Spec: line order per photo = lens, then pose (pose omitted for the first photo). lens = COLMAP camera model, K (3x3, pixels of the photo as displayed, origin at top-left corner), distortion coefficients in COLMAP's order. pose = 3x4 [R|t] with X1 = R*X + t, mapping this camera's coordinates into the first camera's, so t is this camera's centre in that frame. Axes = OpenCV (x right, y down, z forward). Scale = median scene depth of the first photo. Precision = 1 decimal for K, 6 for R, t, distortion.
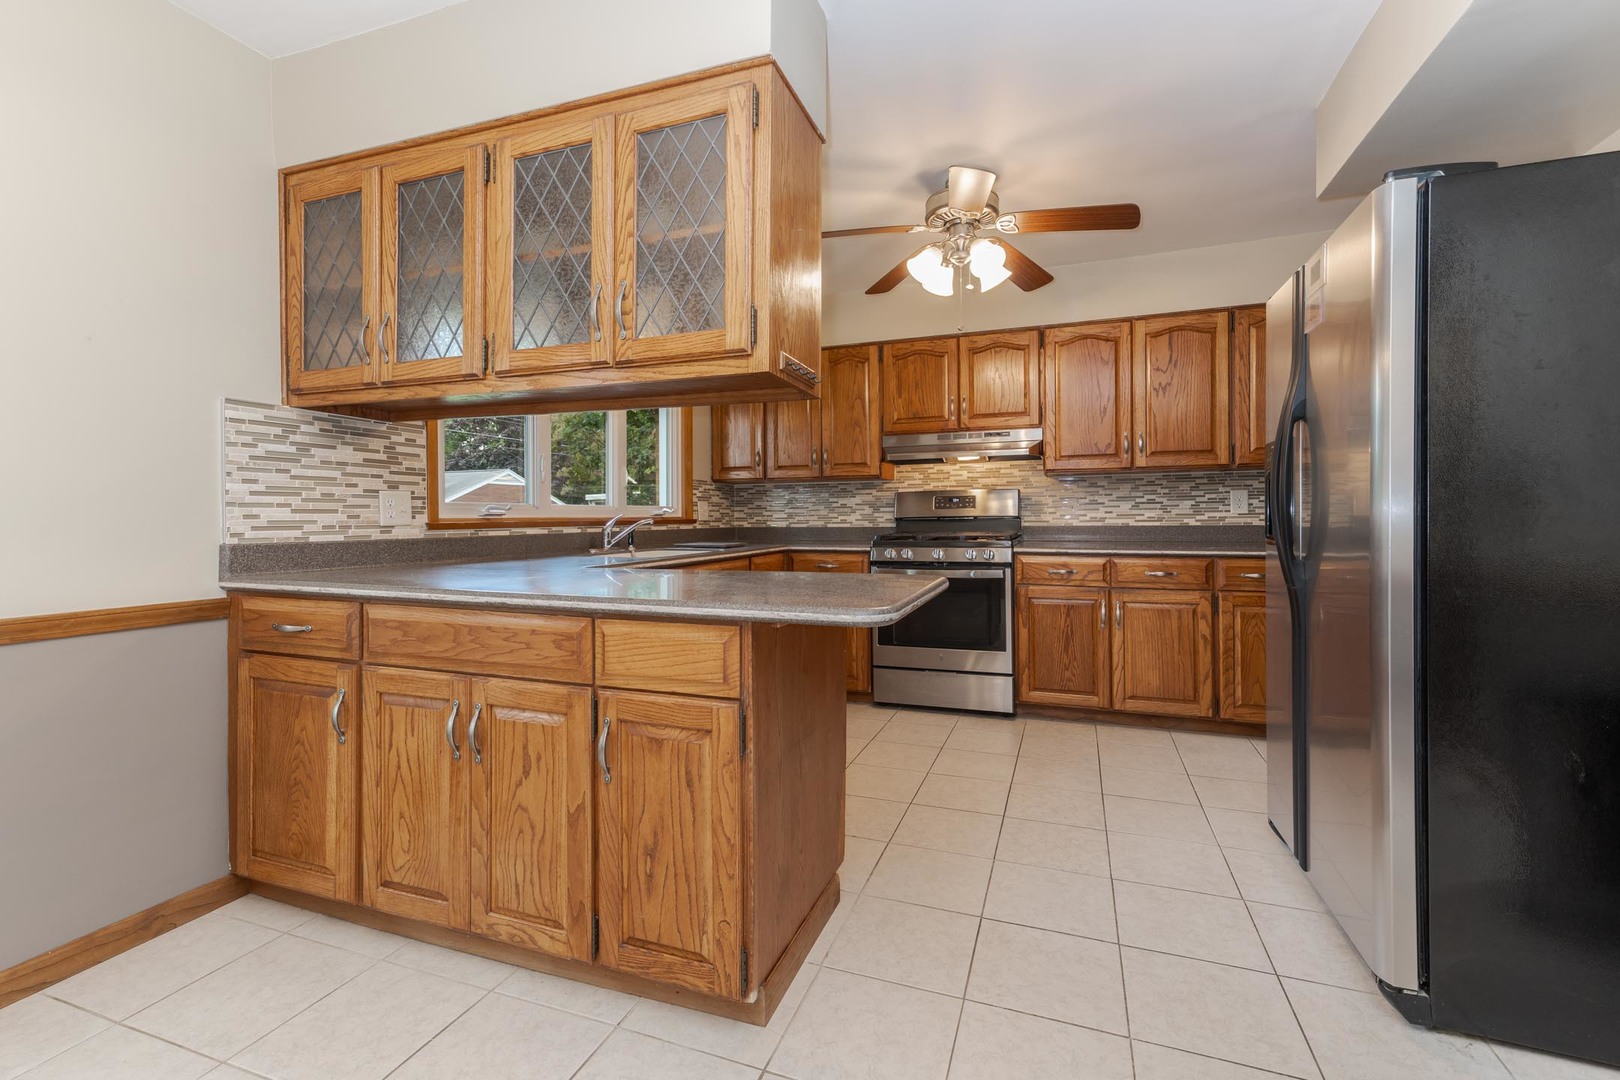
lens RADIAL K [[685.9, 0, 764.1], [0, 685.9, 518.1], [0, 0, 1]] dist [0.009907, 0.000348]
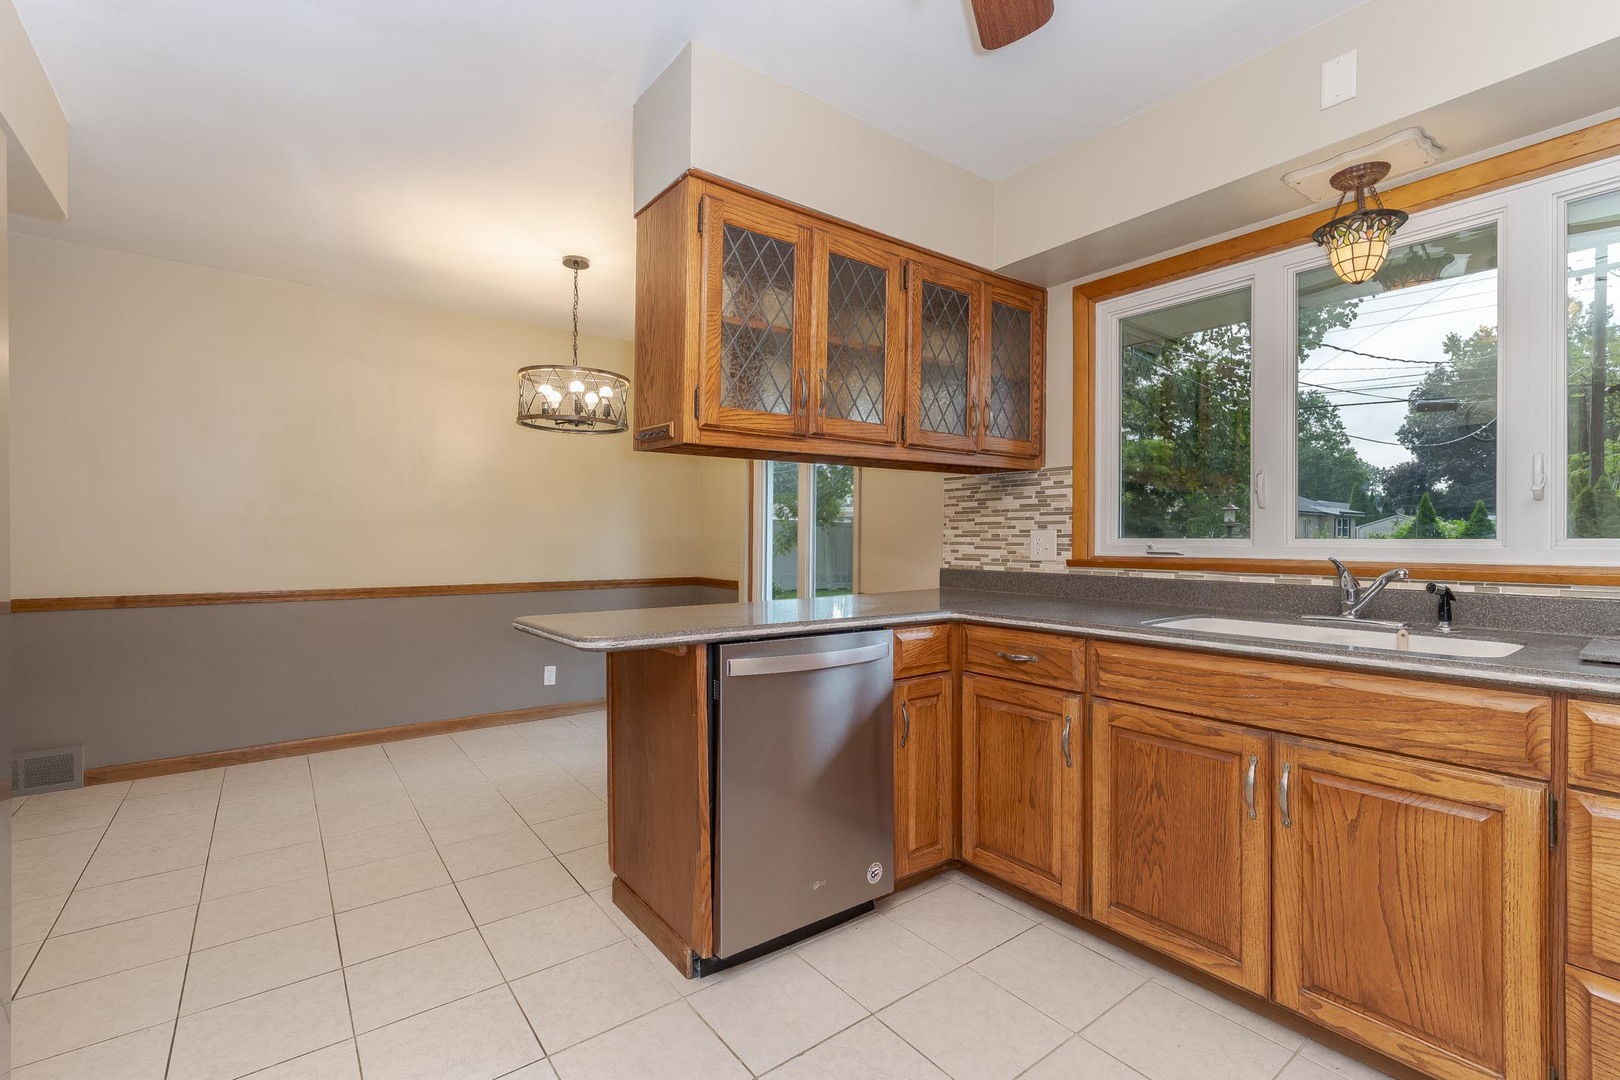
lens RADIAL K [[722.2, 0, 846.1], [0, 722.2, 537.6], [0, 0, 1]] dist [-0.002060, 0.000655]
pose [[-0.451665, 0.002286, -0.892185, 0.721965], [-0.002249, 0.999991, 0.003700, -0.033623], [0.892185, 0.003678, -0.451656, 1.347878]]
